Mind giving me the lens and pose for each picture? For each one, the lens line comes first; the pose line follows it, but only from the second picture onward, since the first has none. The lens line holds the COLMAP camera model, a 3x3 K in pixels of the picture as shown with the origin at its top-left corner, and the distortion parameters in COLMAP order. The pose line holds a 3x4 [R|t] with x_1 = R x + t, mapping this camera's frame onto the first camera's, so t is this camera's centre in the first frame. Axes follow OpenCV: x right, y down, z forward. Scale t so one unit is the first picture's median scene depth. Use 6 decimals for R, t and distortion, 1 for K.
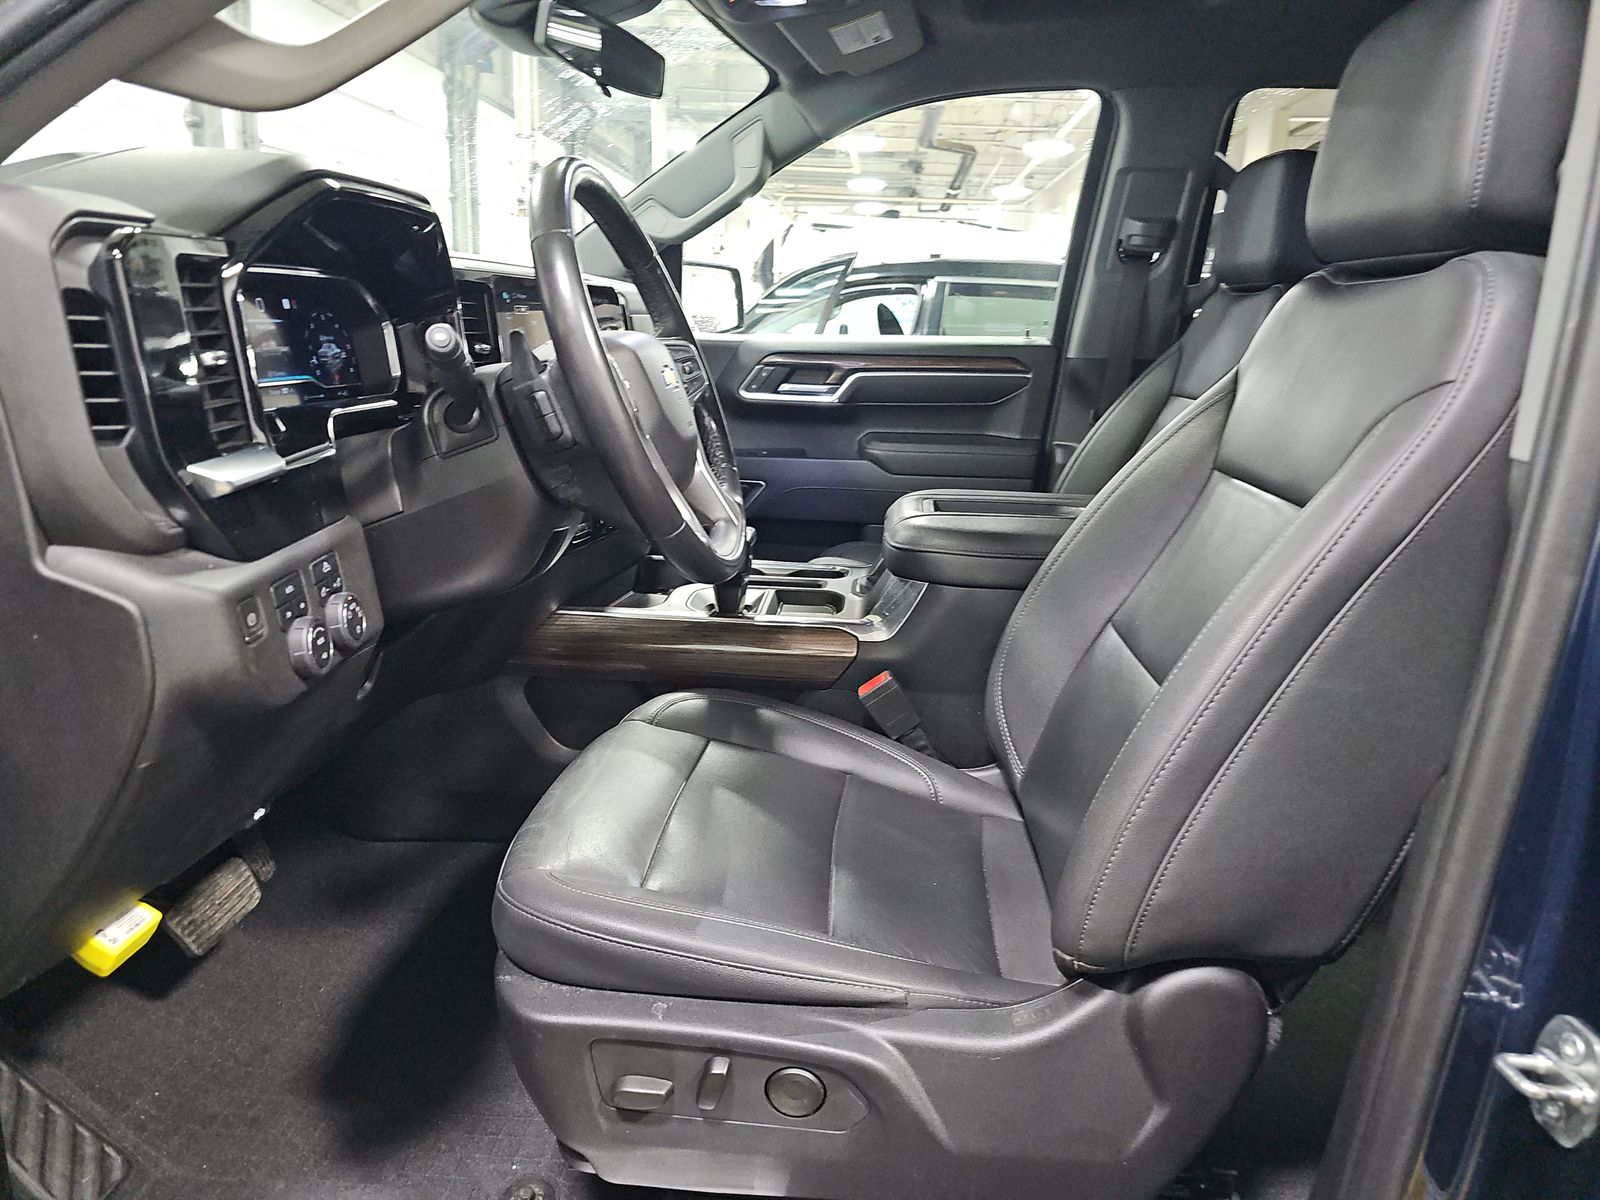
lens RADIAL K [[1096.4, 0, 822.0], [0, 1096.4, 626.7], [0, 0, 1]] dist [0.024572, -0.000206]
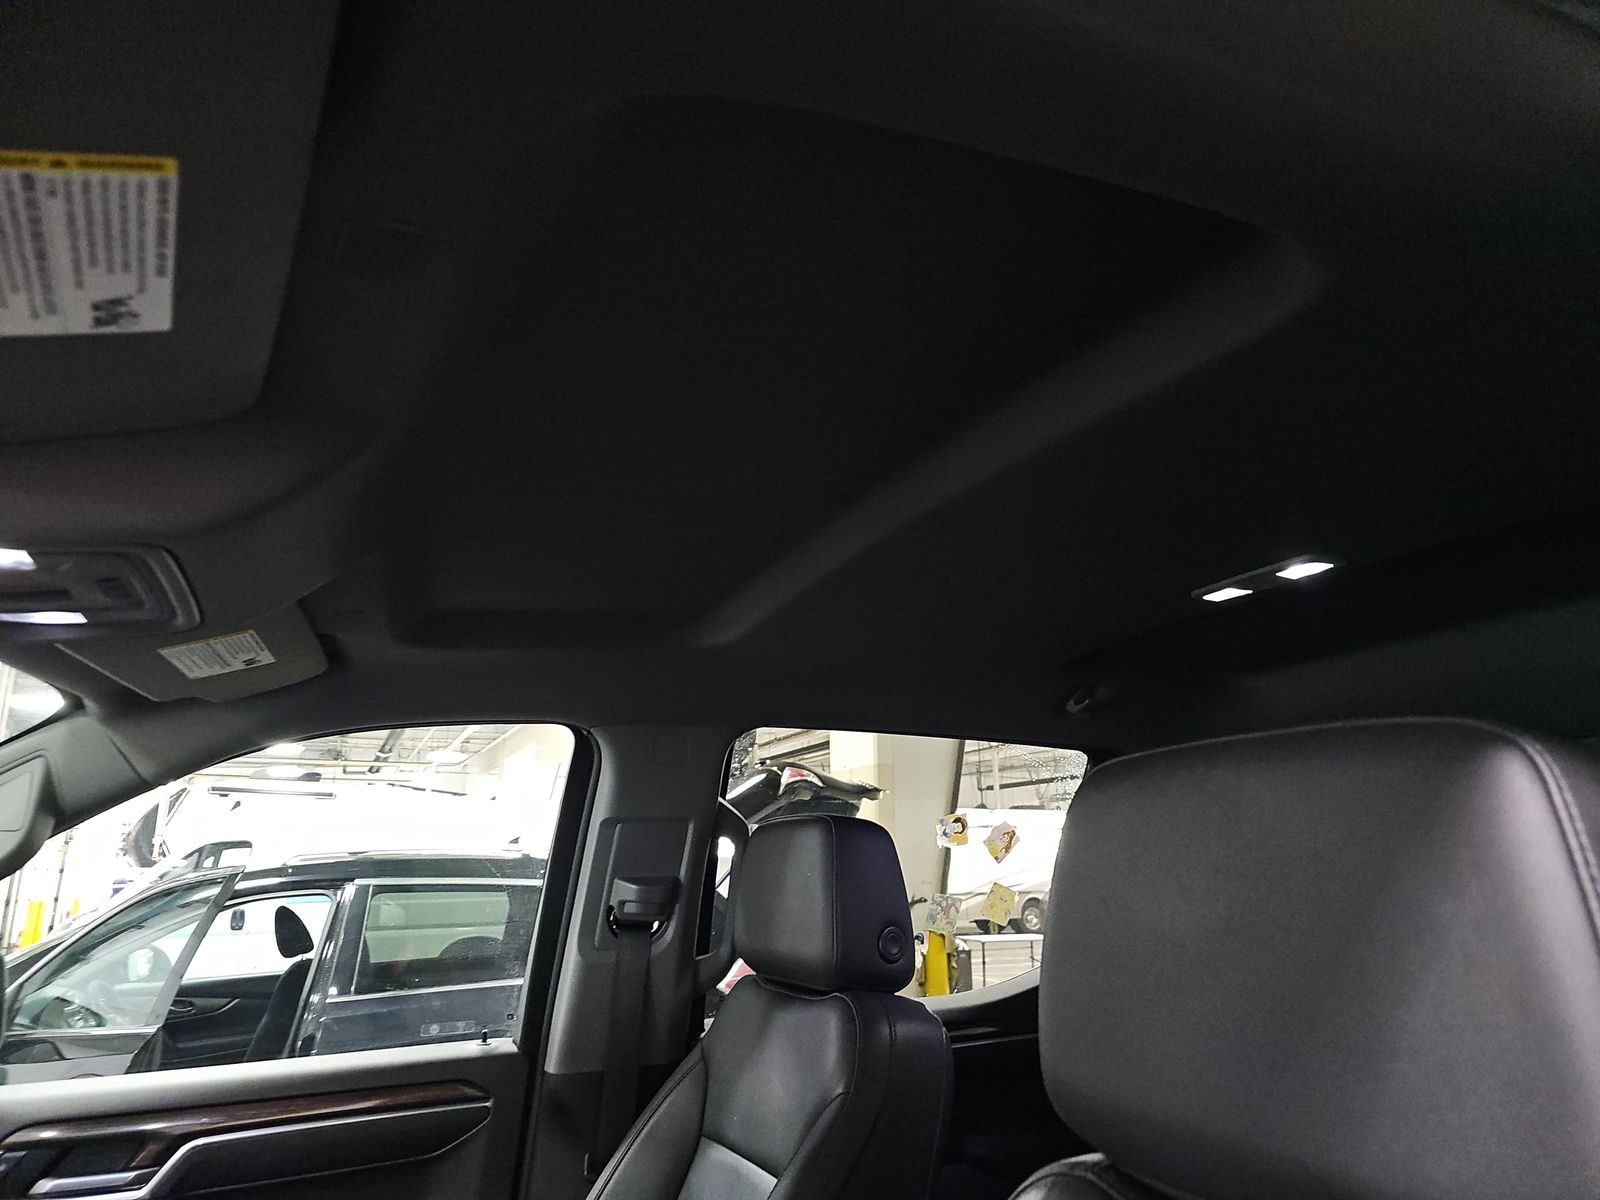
lens RADIAL K [[1096.4, 0, 822.0], [0, 1096.4, 626.7], [0, 0, 1]] dist [0.024572, -0.000206]
pose [[0.883778, 0.065824, 0.463254, 0.036634], [0.158070, 0.889850, -0.427997, -0.168266], [-0.440399, 0.451481, 0.776024, 0.254293]]
